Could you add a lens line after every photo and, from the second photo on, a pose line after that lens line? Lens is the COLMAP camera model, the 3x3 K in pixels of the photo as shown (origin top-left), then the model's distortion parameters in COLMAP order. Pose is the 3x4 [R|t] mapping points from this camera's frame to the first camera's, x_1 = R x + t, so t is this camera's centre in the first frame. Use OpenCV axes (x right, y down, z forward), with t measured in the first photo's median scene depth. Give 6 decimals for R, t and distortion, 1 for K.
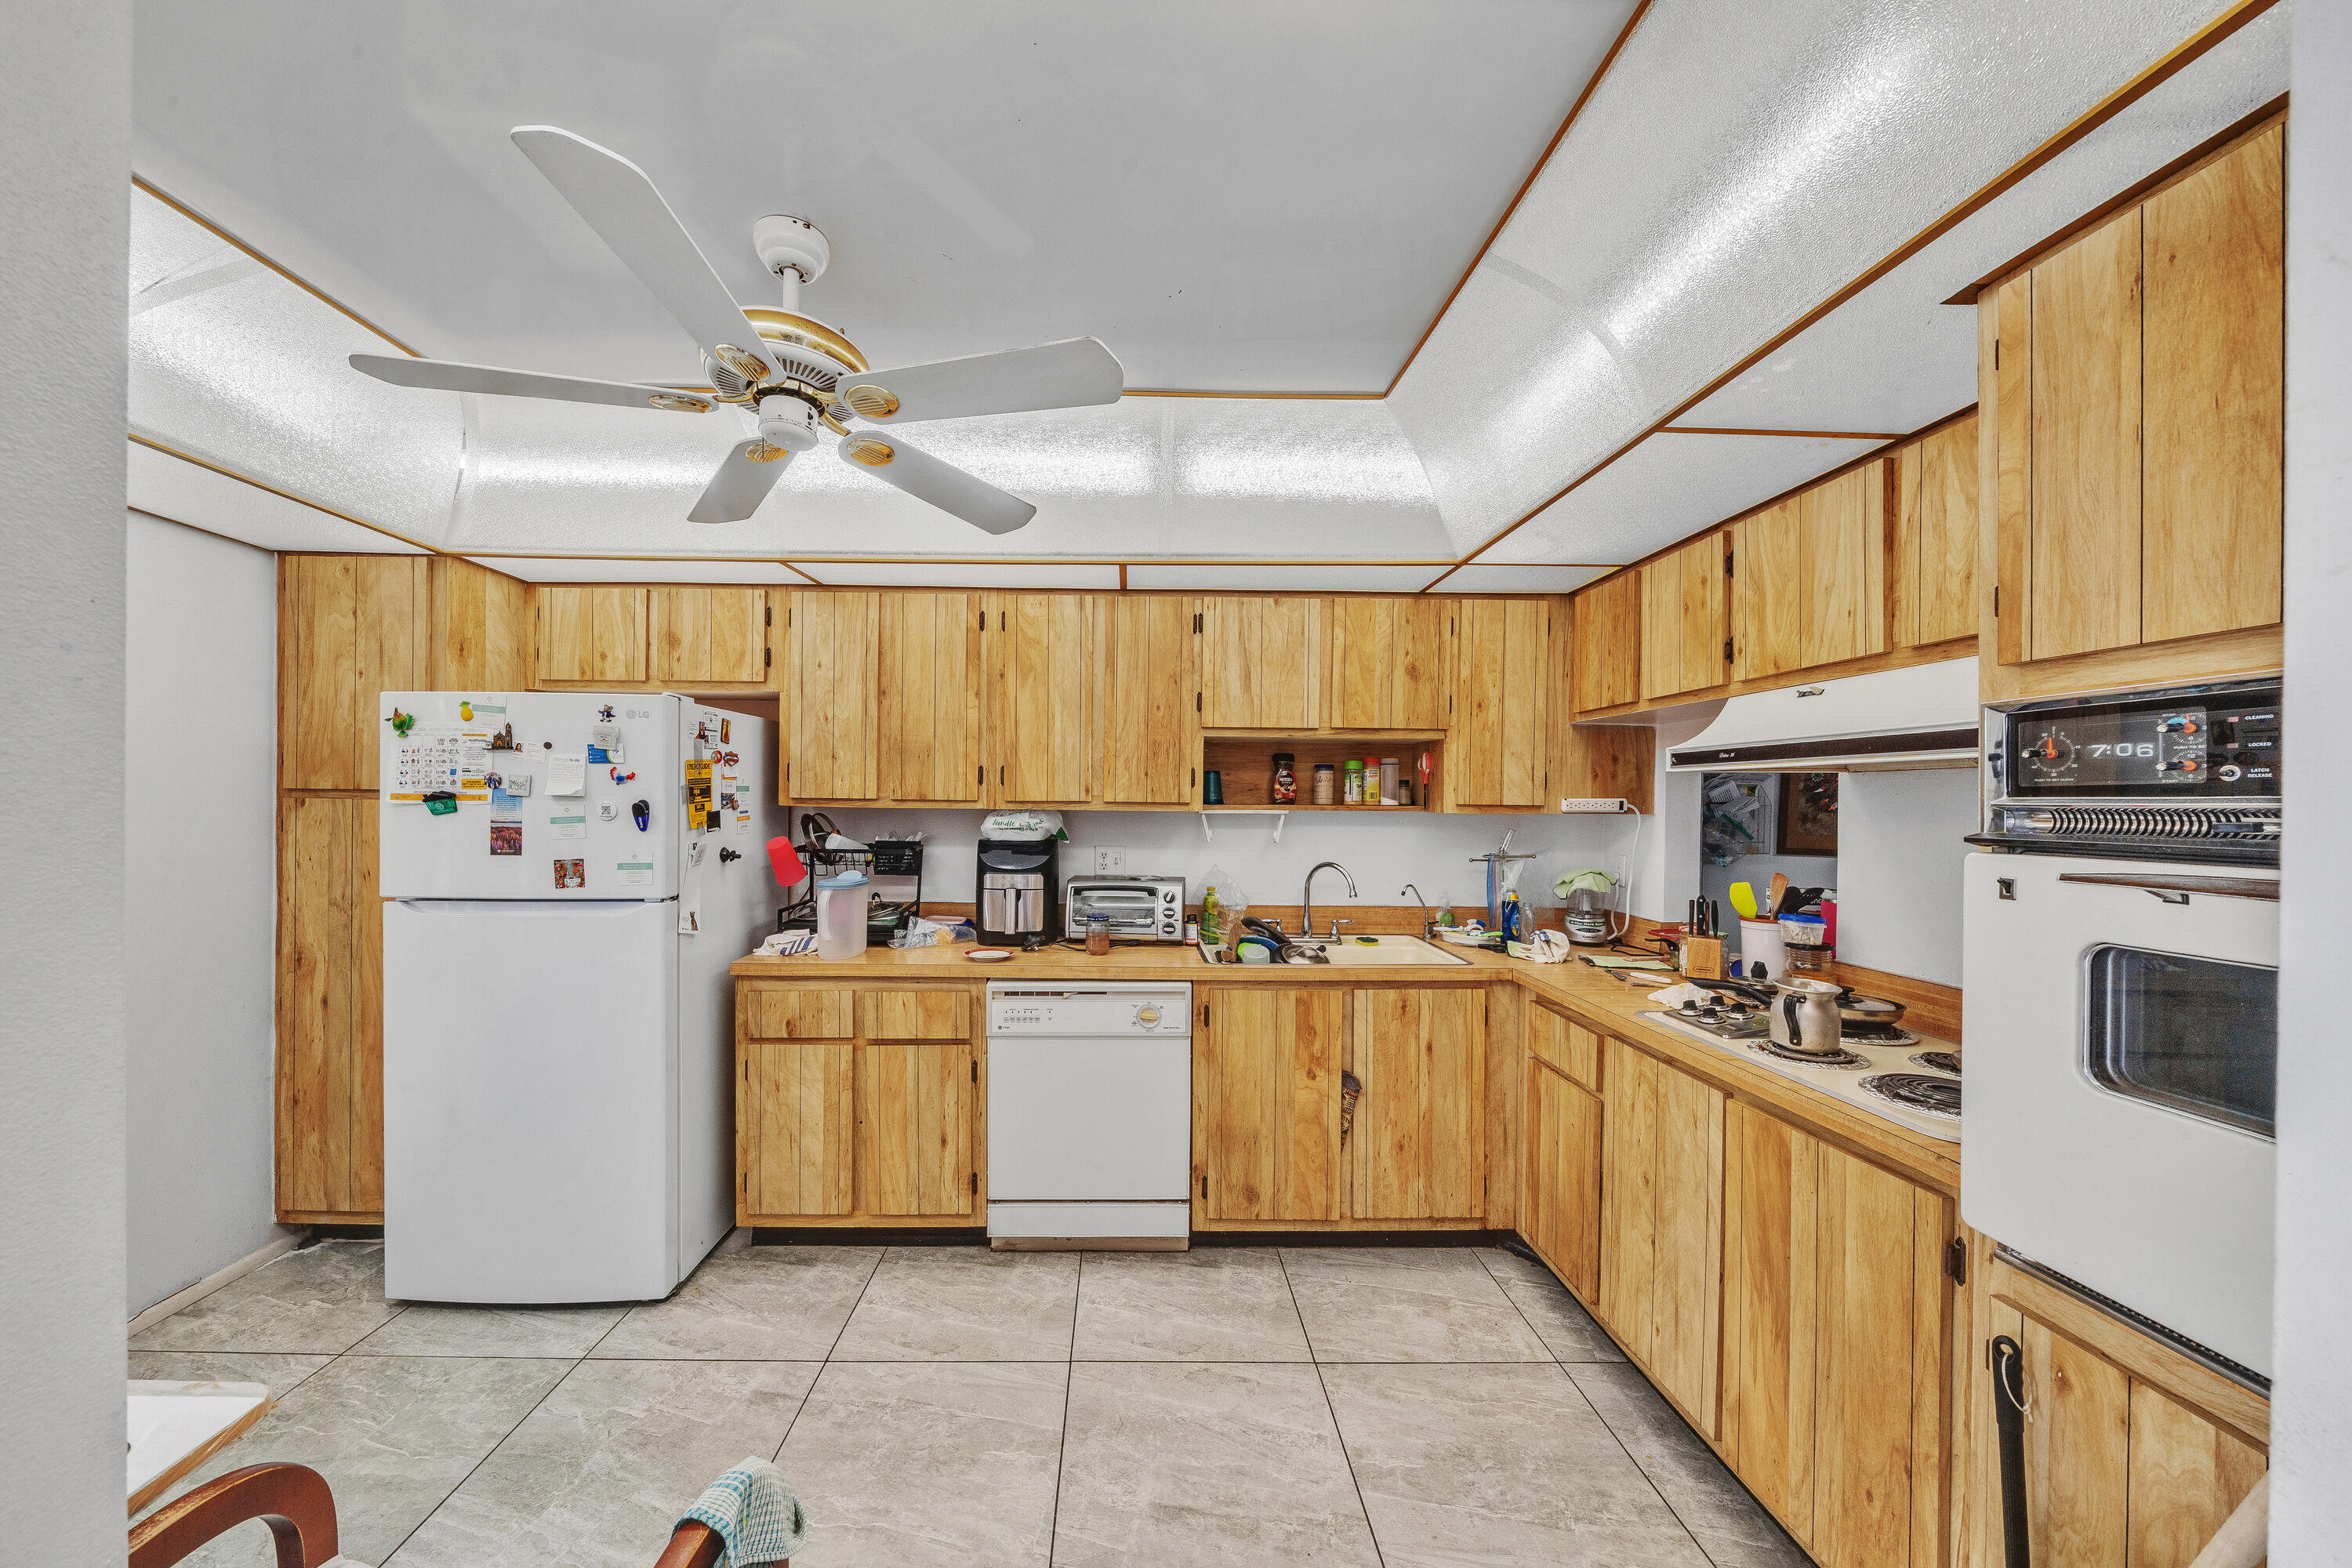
lens RADIAL K [[810.6, 0, 1134.5], [0, 810.6, 799.4], [0, 0, 1]] dist [-0.008968, 0.000326]
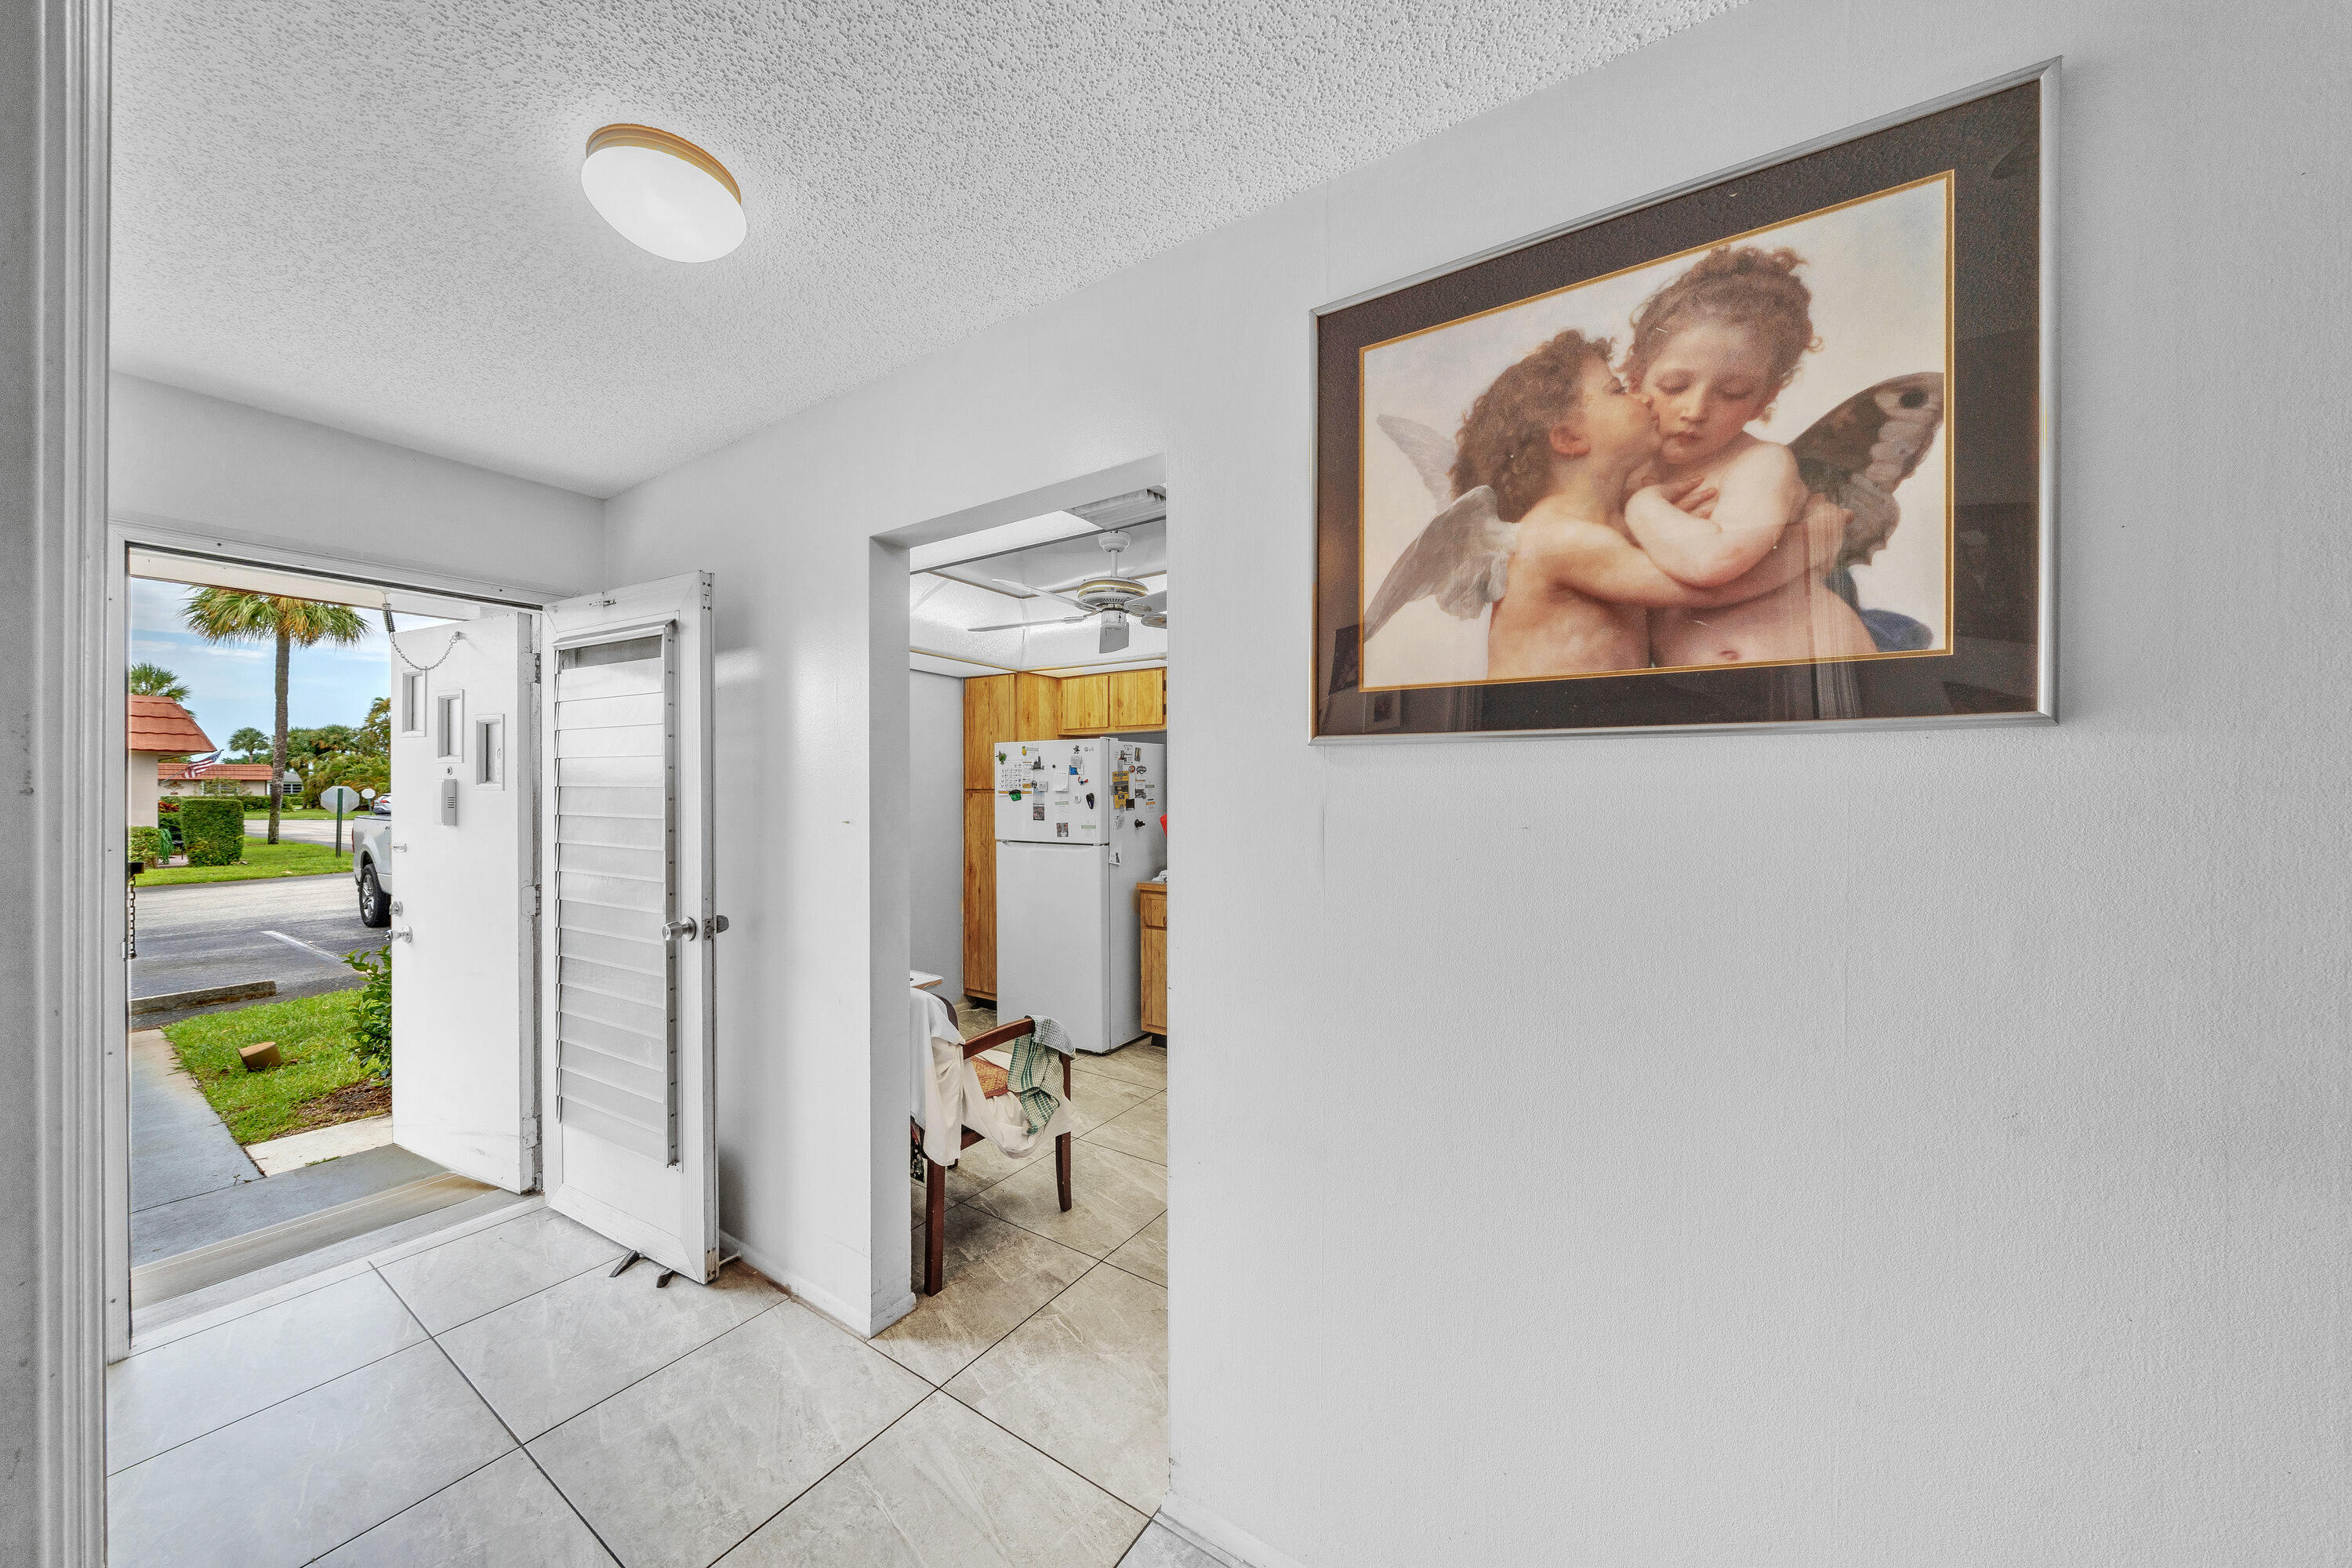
lens RADIAL K [[795.2, 0, 1168.1], [0, 795.2, 789.0], [0, 0, 1]] dist [-0.002271, -0.000007]
pose [[0.826017, -0.010161, -0.563554, 0.555265], [0.007518, 0.999947, -0.007009, 0.005053], [0.563595, 0.001553, 0.826050, -0.426405]]
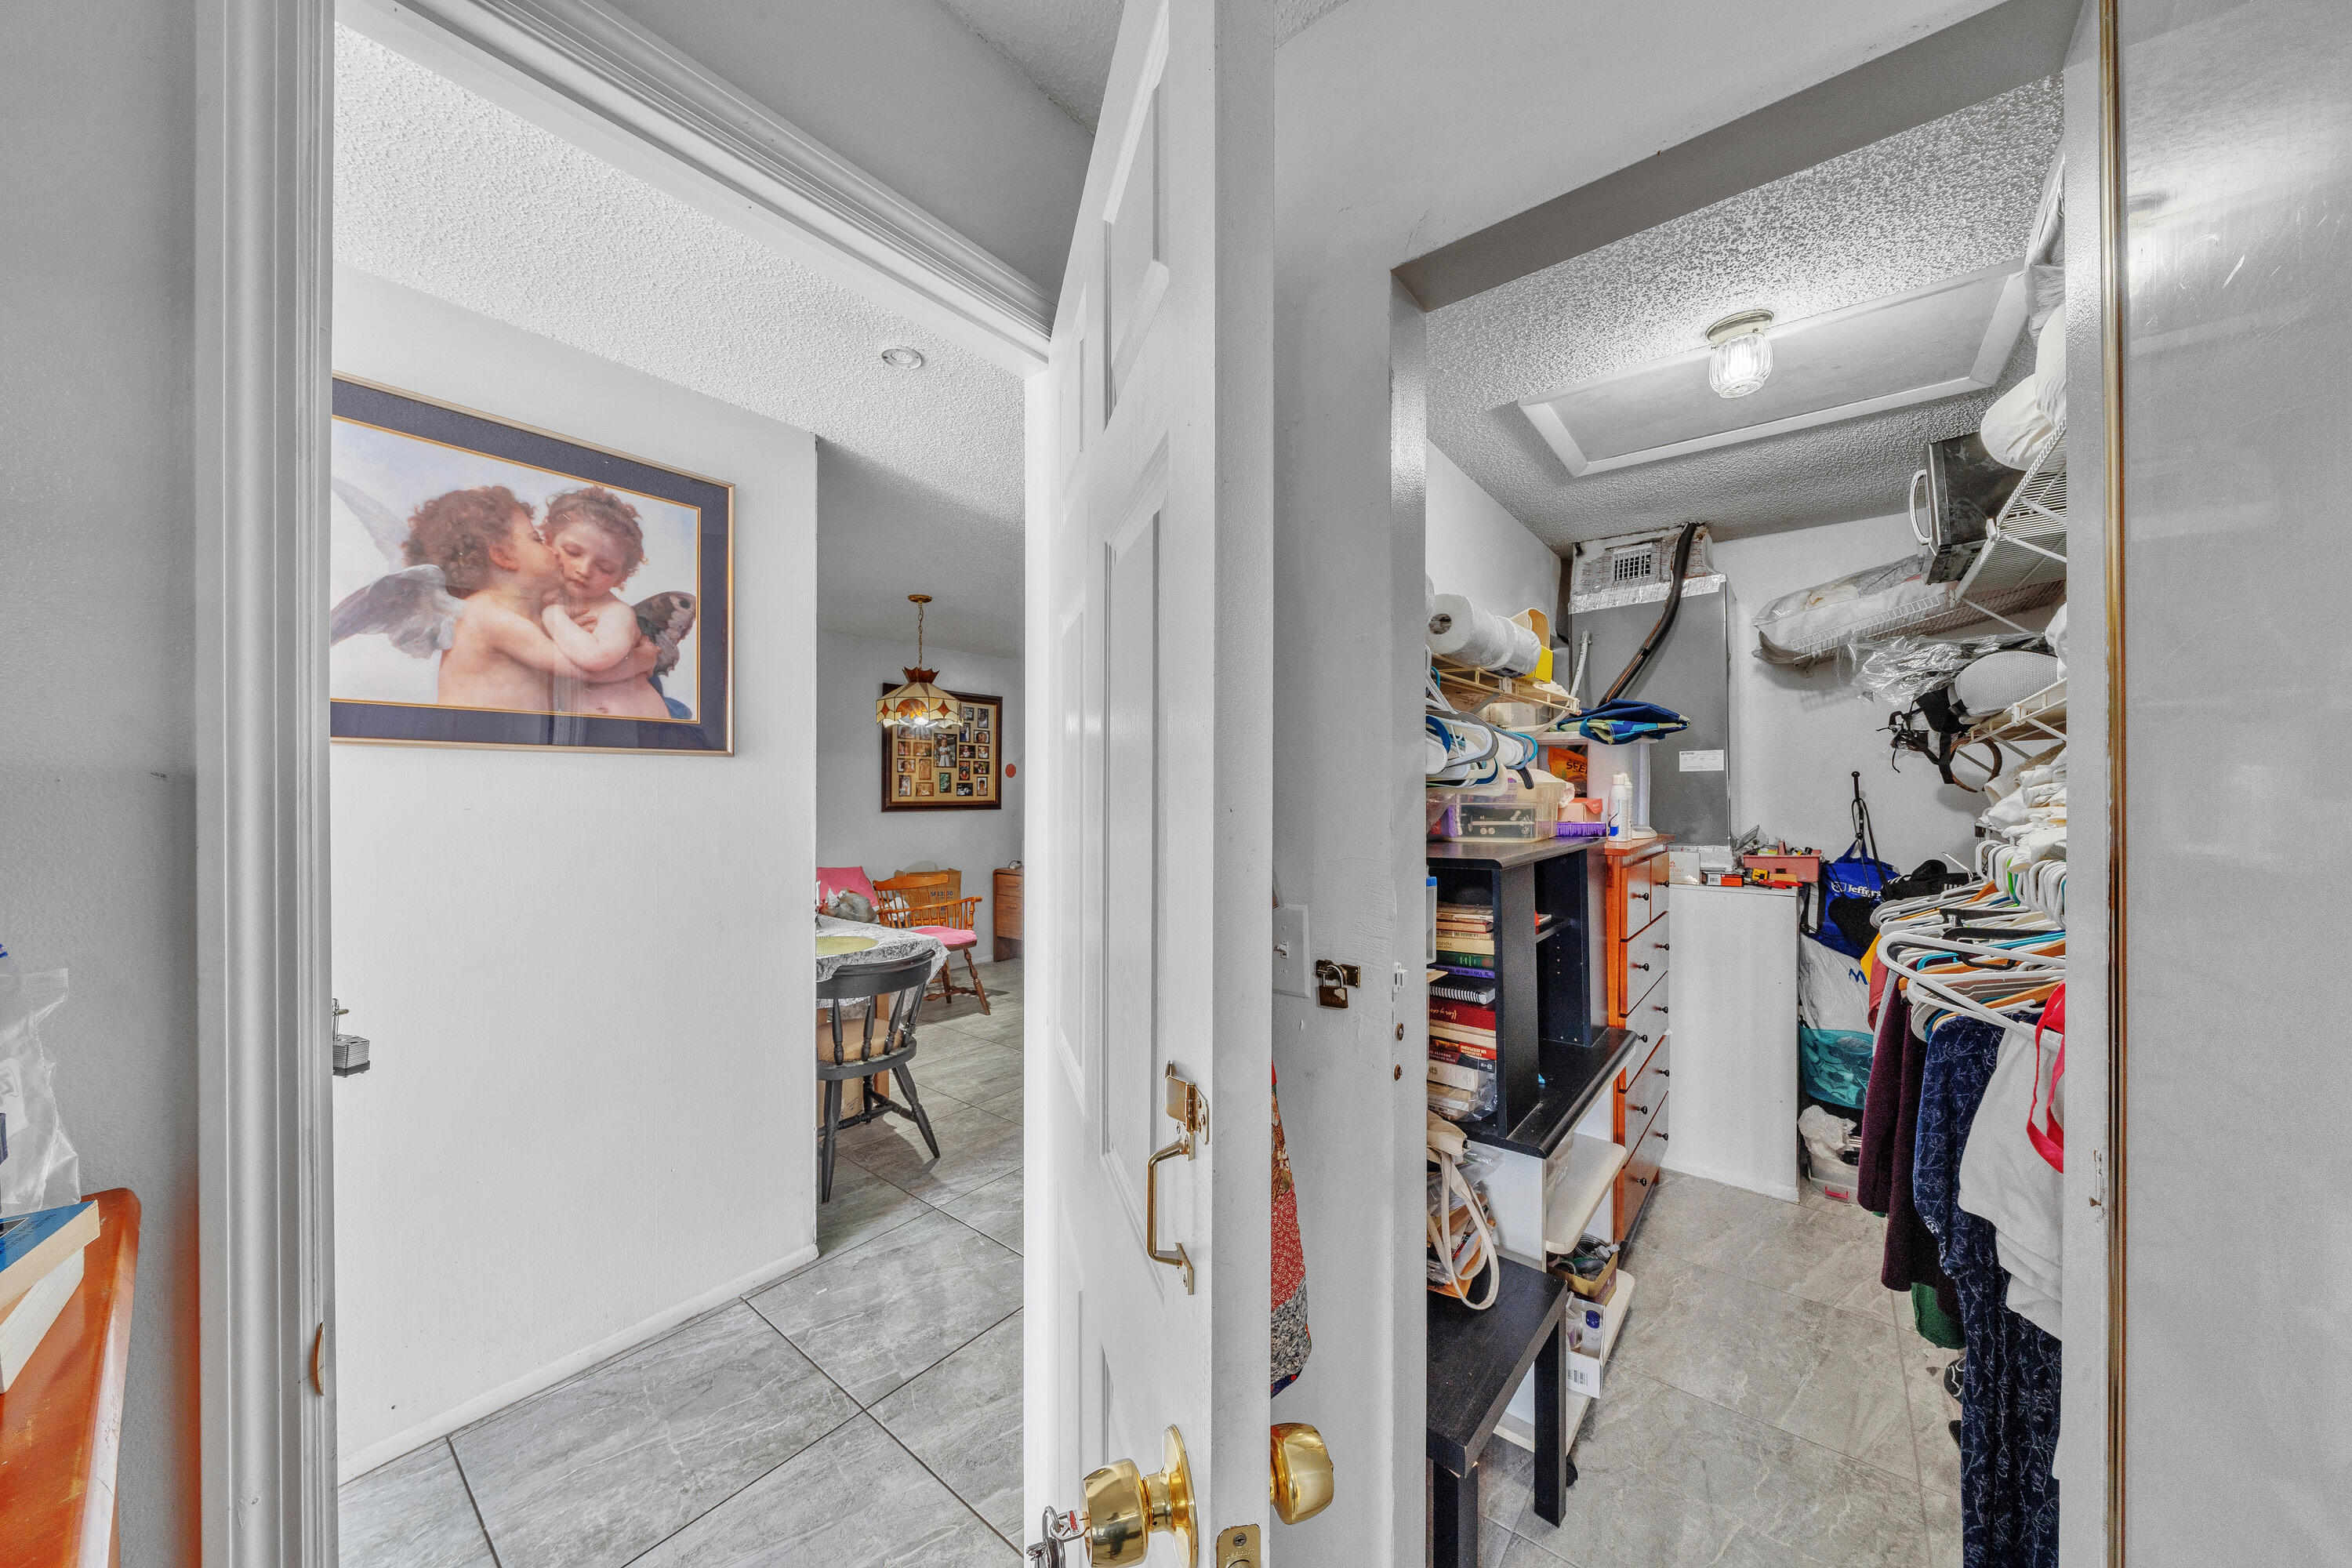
lens RADIAL K [[809.9, 0, 1190.4], [0, 809.9, 790.7], [0, 0, 1]] dist [-0.007164, 0.000175]
pose [[0.625917, -0.015018, 0.779745, 0.268154], [0.008223, 0.999886, 0.012657, 0.007027], [-0.779846, -0.001511, 0.625969, -0.919987]]
